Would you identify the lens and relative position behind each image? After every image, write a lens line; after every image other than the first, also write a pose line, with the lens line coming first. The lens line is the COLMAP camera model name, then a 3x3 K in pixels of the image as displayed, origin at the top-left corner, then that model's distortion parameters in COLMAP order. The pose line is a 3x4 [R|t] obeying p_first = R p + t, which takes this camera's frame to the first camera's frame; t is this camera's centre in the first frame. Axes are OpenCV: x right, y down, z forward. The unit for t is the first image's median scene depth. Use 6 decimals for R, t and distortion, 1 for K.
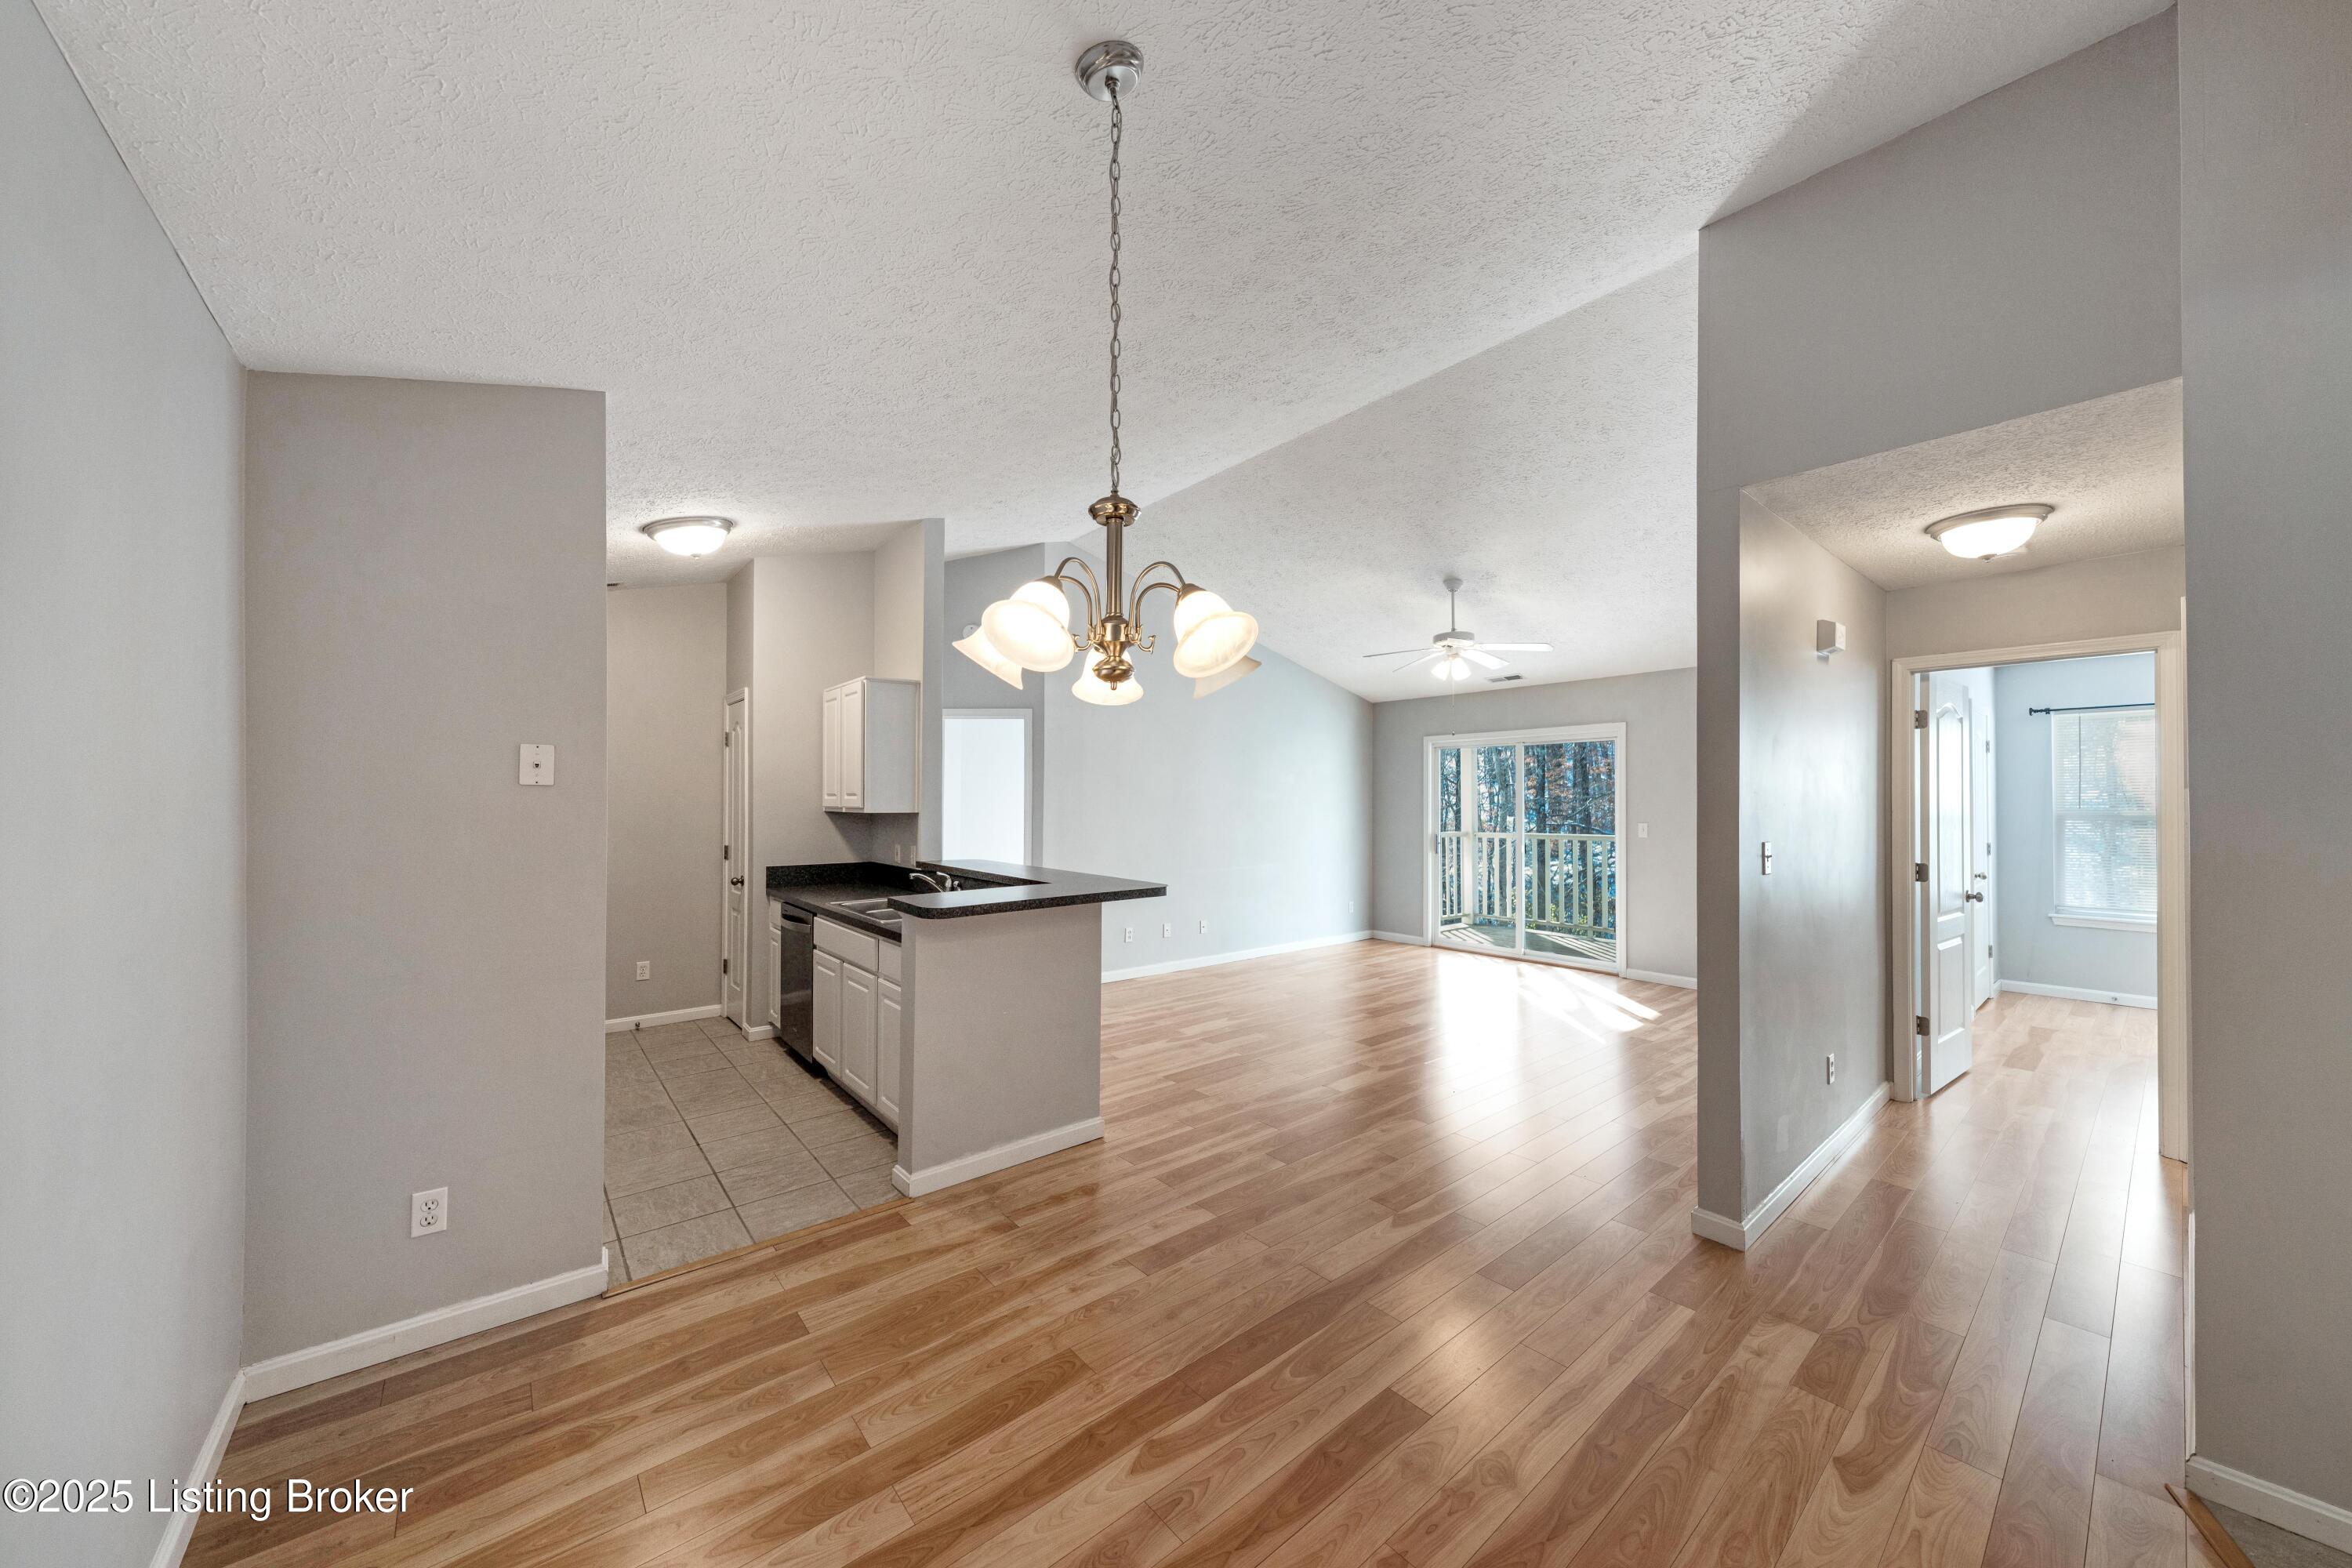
lens RADIAL K [[819.1, 0, 1202.5], [0, 819.1, 799.3], [0, 0, 1]] dist [0.011163, -0.000008]
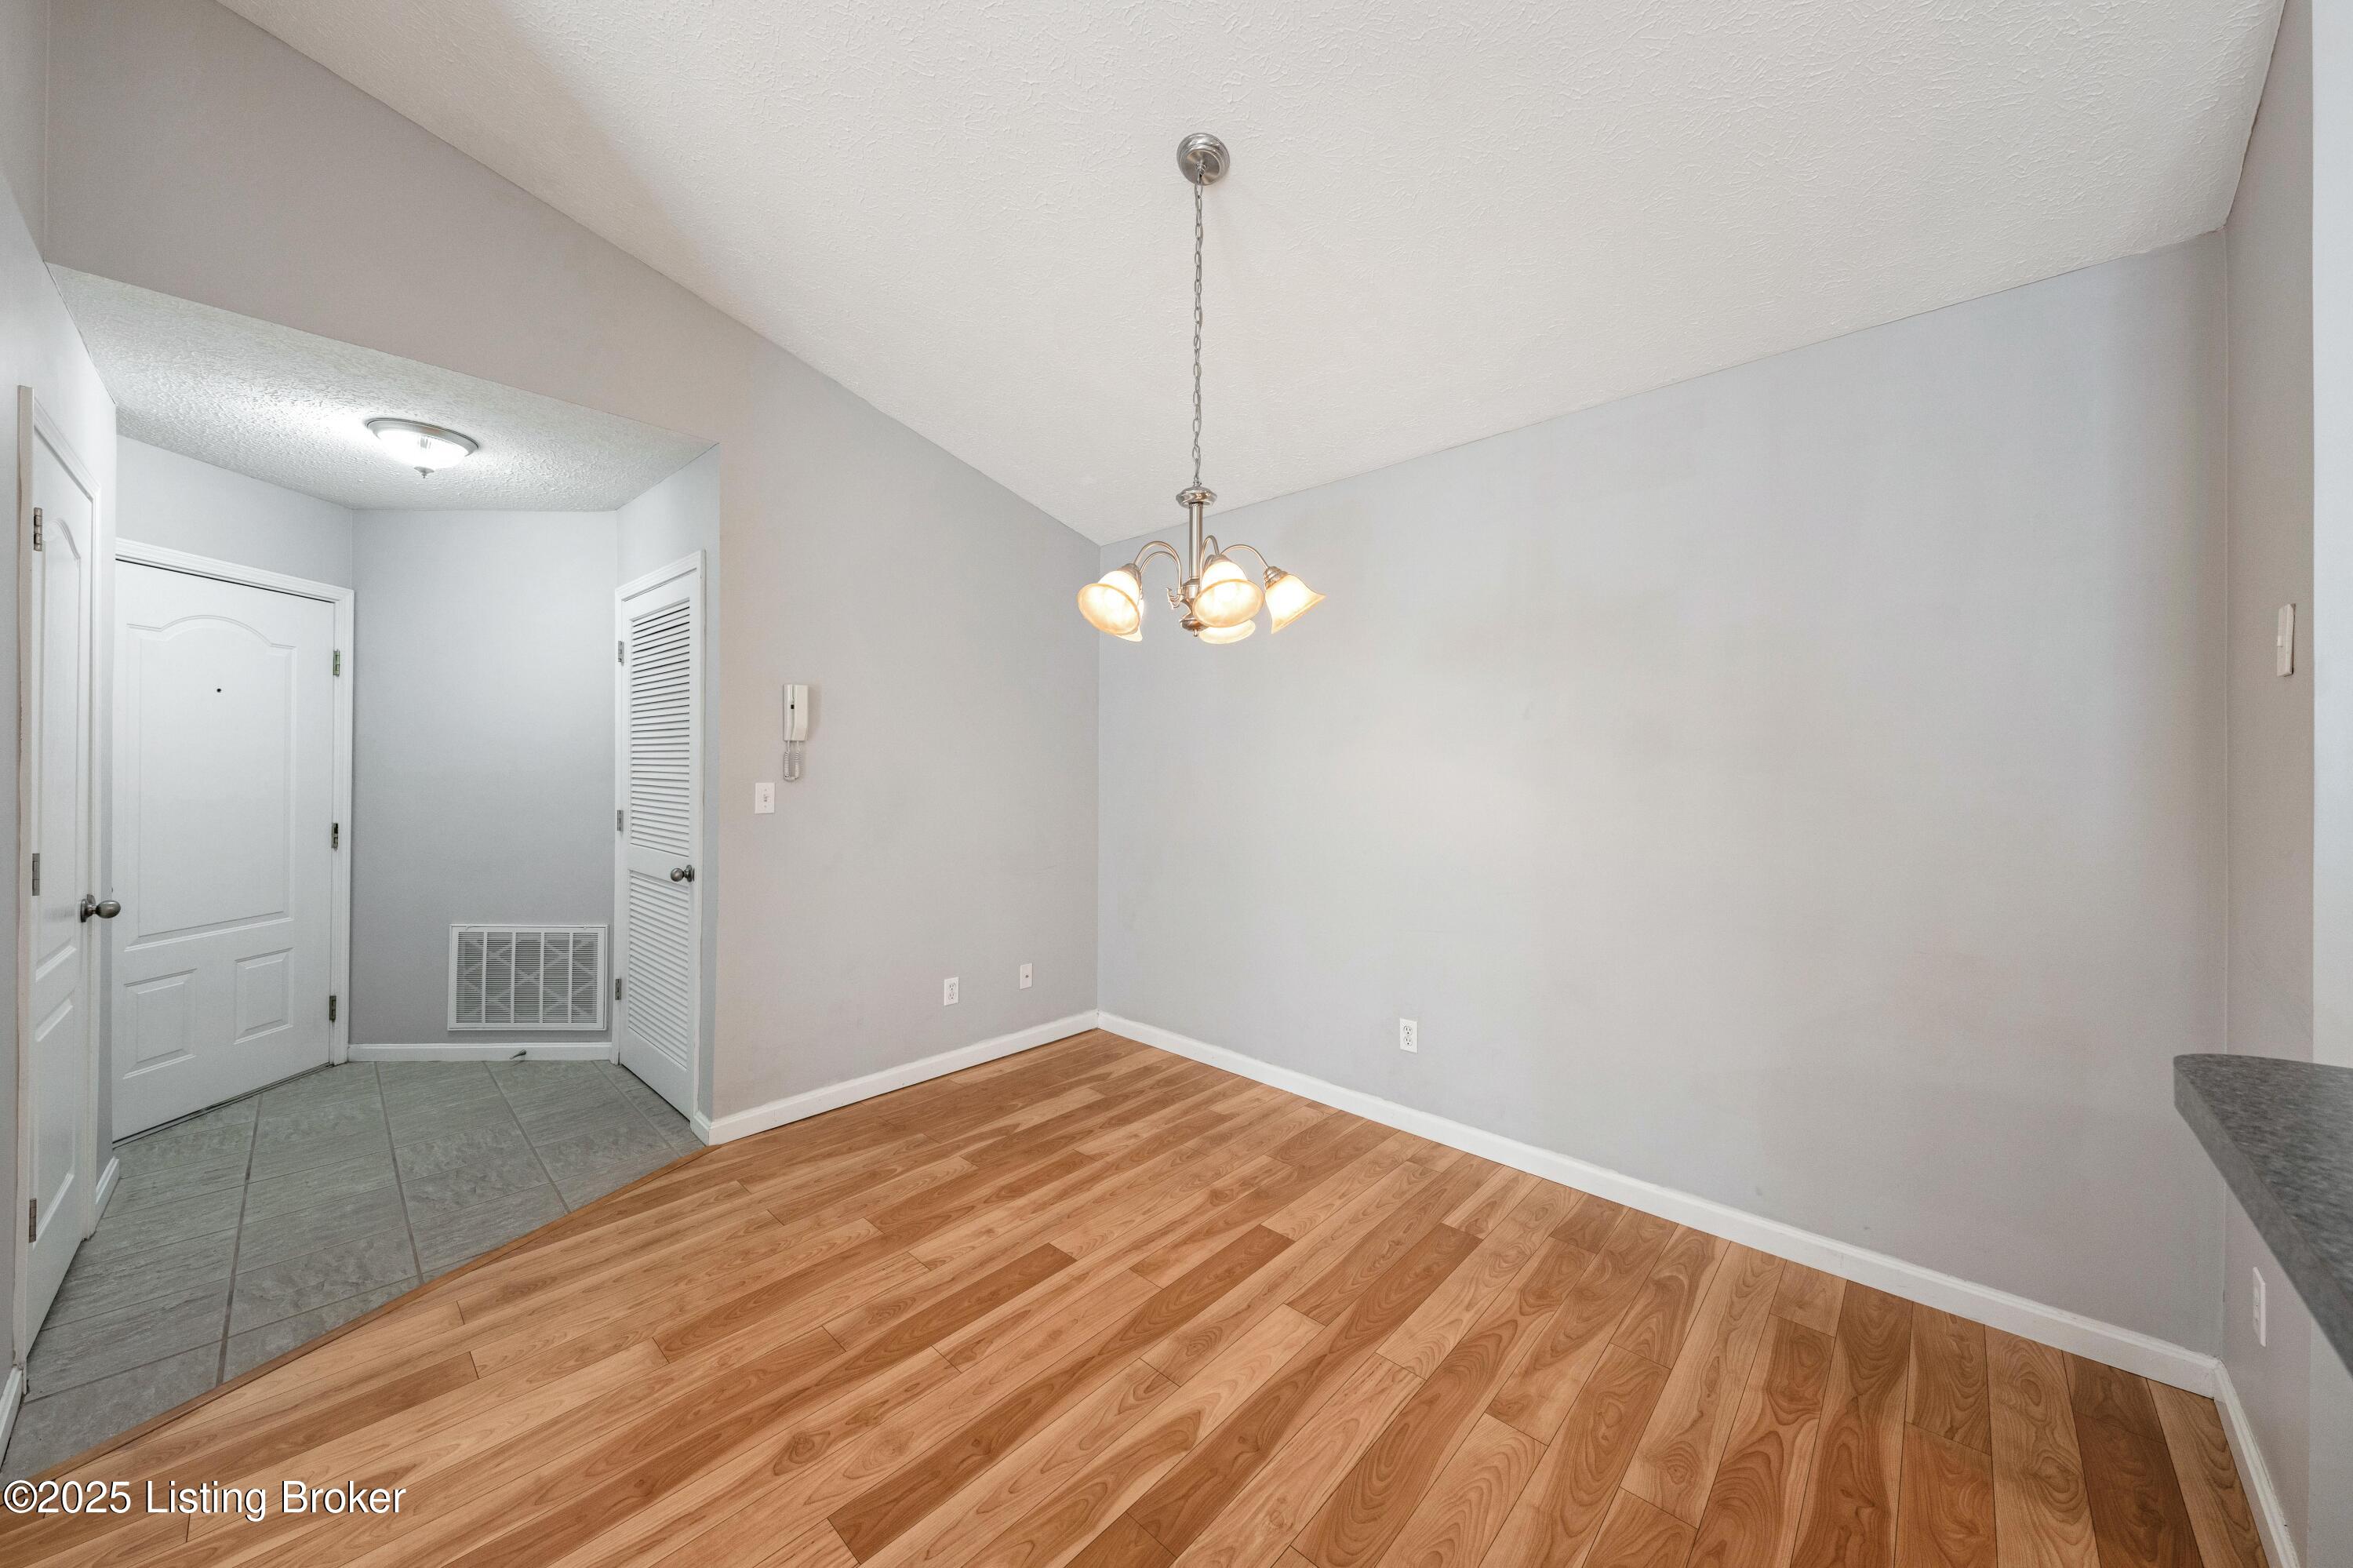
lens RADIAL K [[820.1, 0, 1174.9], [0, 820.1, 752.6], [0, 0, 1]] dist [0.017316, -0.003425]
pose [[-0.995118, -0.004677, -0.098586, 0.034938], [-0.003545, 0.999926, -0.011648, 0.049152], [0.098633, -0.011242, -0.995060, 1.641784]]
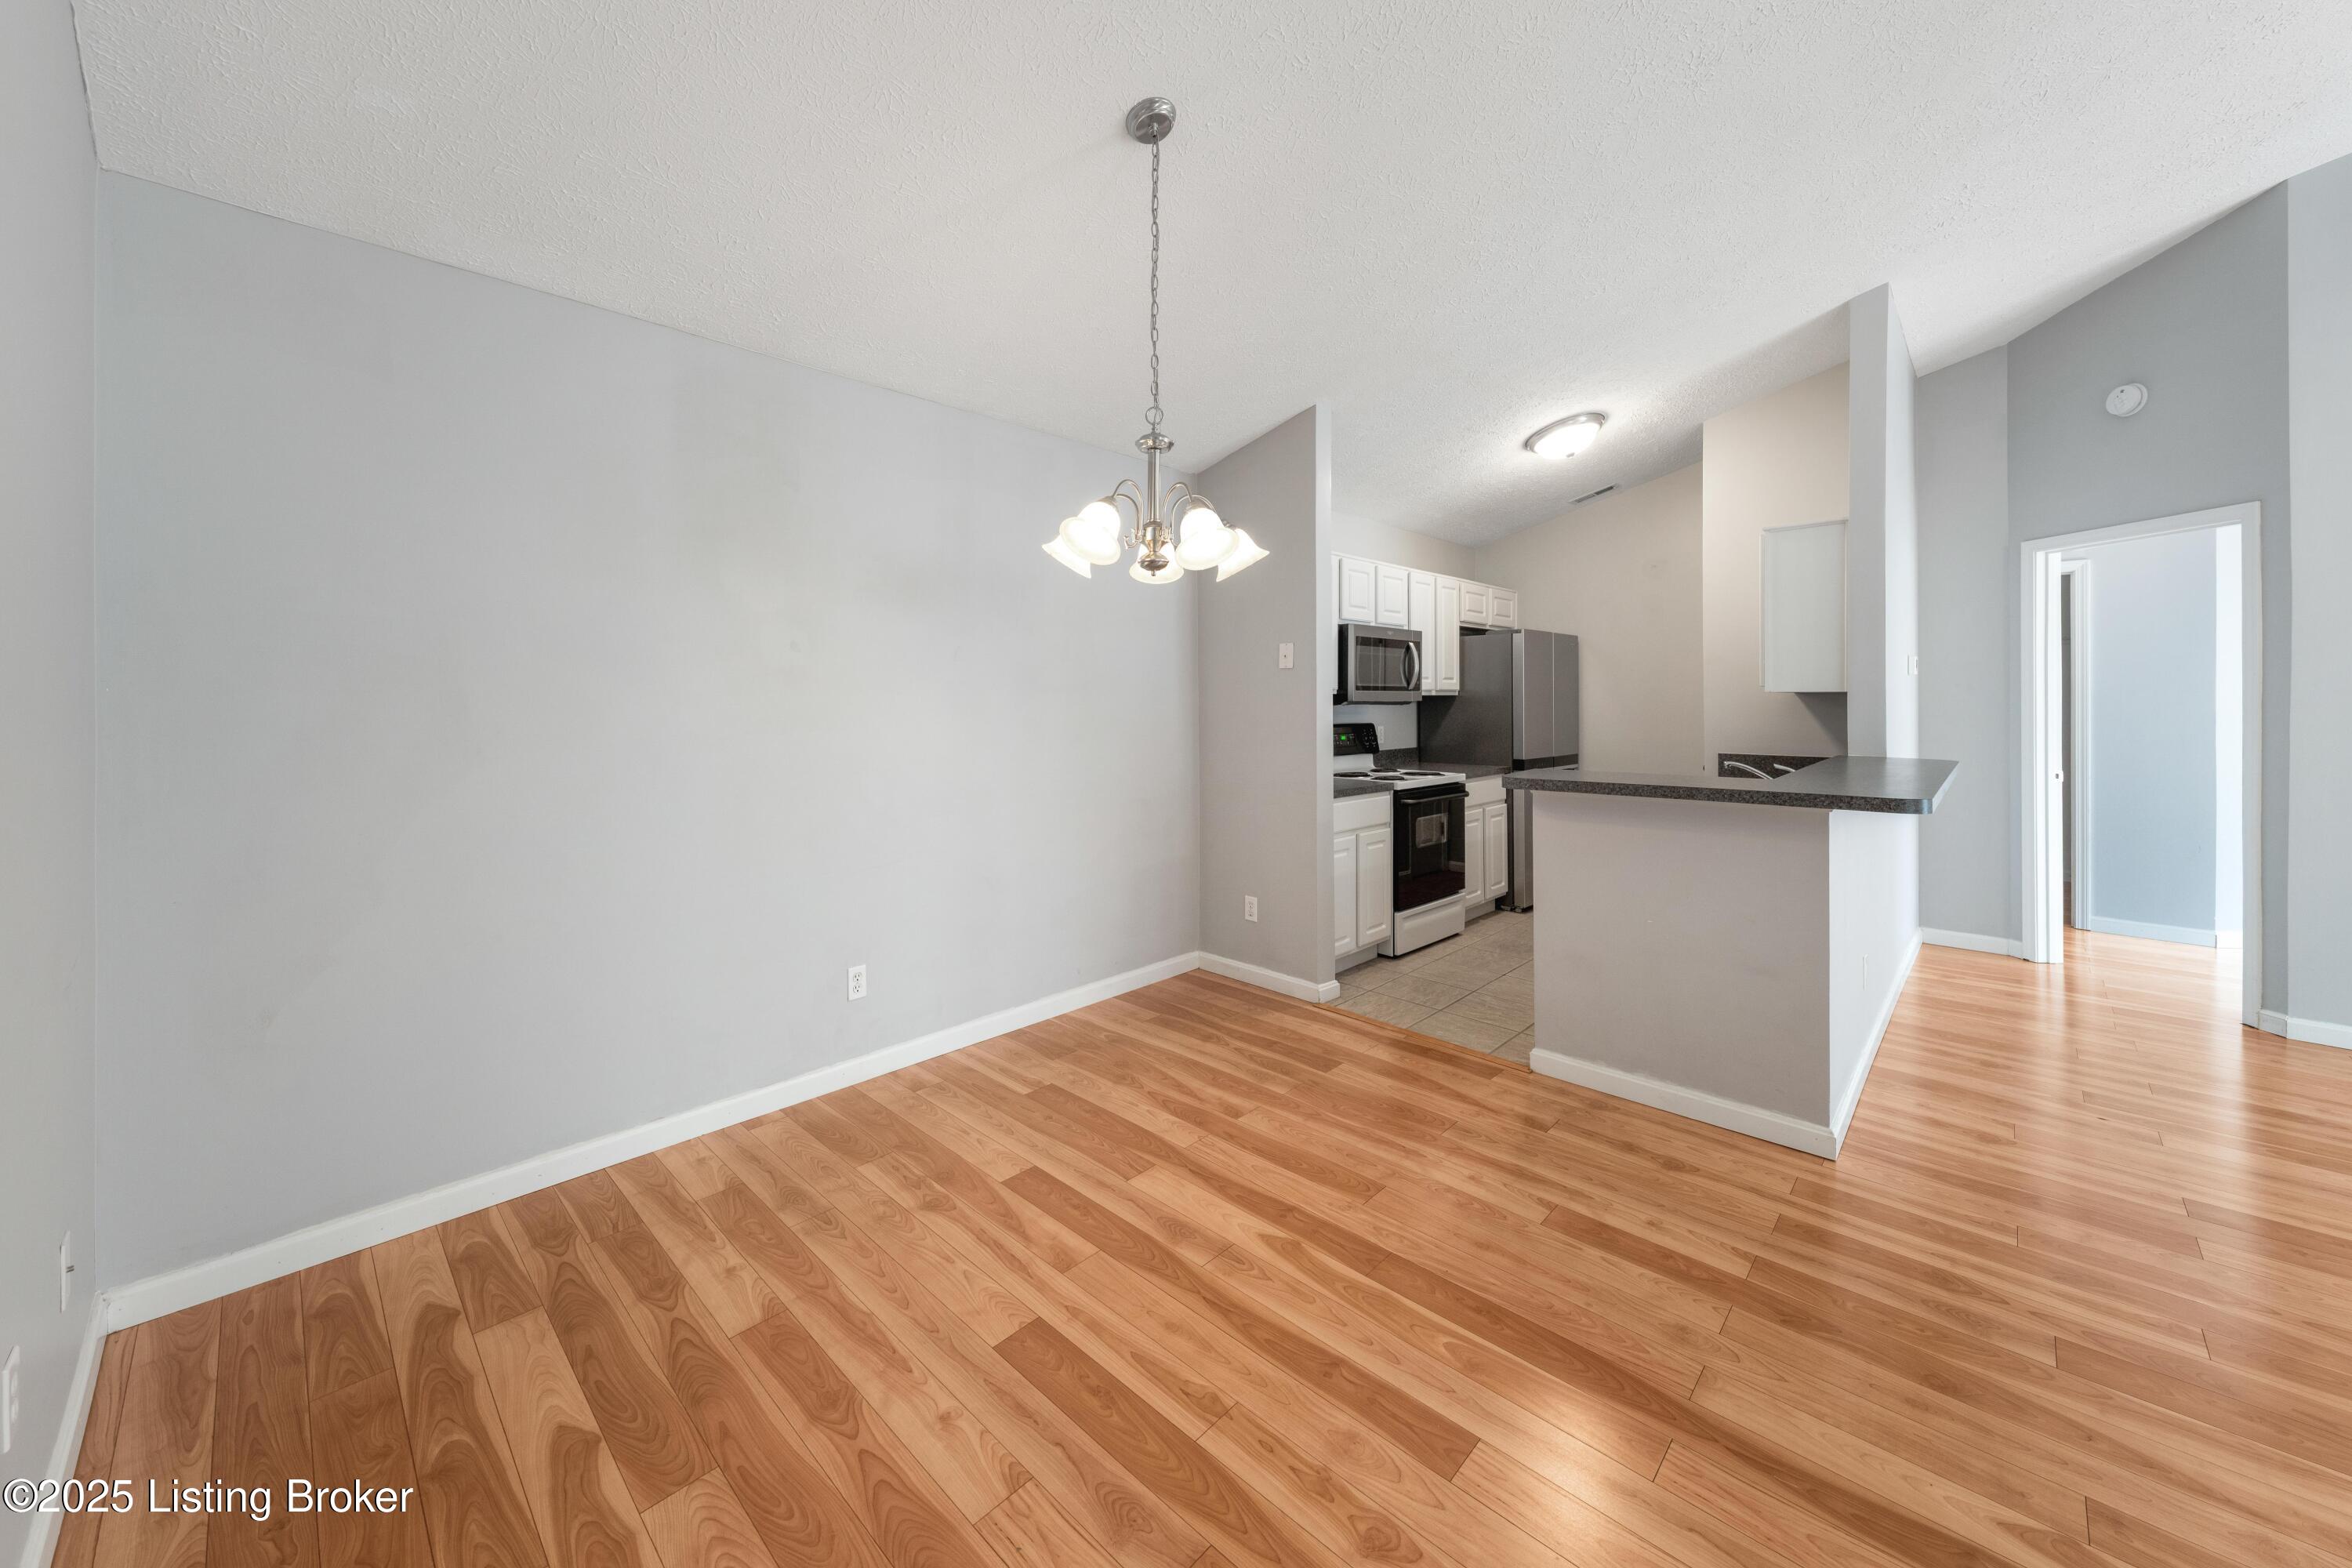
lens RADIAL K [[869.5, 0, 1092.3], [0, 869.5, 698.2], [0, 0, 1]] dist [0.005791, -0.000217]
pose [[0.038770, -0.005258, -0.999234, 0.947331], [0.002358, 0.999984, -0.005171, 0.055950], [0.999245, -0.002156, 0.038782, 0.599800]]
